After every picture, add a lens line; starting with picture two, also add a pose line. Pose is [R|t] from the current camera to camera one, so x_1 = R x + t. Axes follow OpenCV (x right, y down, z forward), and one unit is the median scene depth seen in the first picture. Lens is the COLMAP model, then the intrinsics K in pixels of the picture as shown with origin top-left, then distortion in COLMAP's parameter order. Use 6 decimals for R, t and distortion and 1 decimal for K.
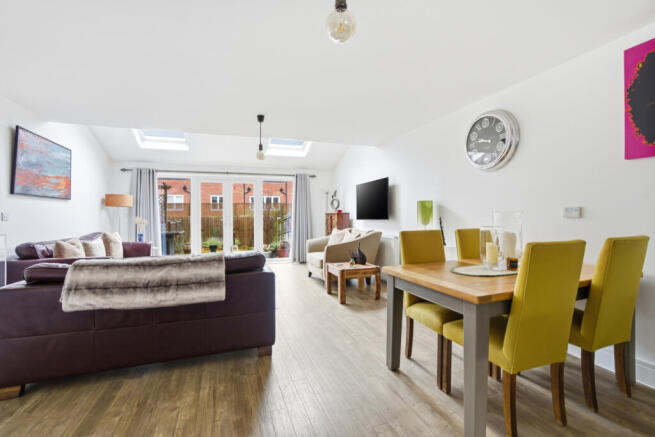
lens RADIAL K [[294.1, 0, 325.2], [0, 294.1, 215.3], [0, 0, 1]] dist [-0.042316, 0.020763]
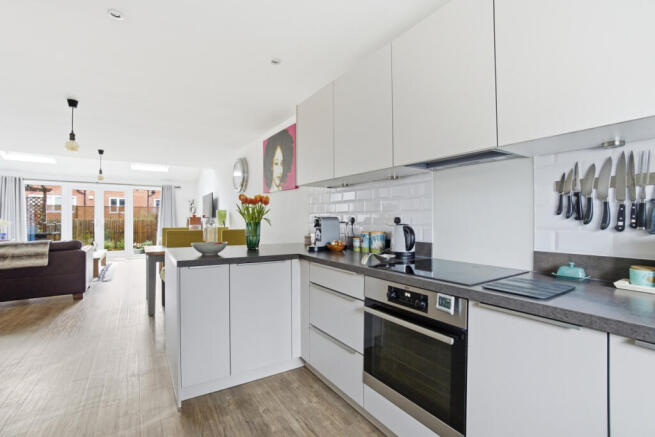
lens RADIAL K [[294.1, 0, 325.2], [0, 294.1, 215.3], [0, 0, 1]] dist [-0.042316, 0.020763]
pose [[0.971237, 0.012133, 0.237806, 0.312608], [-0.008551, 0.999834, -0.016088, -0.000438], [-0.237962, 0.013591, 0.971179, -0.393568]]
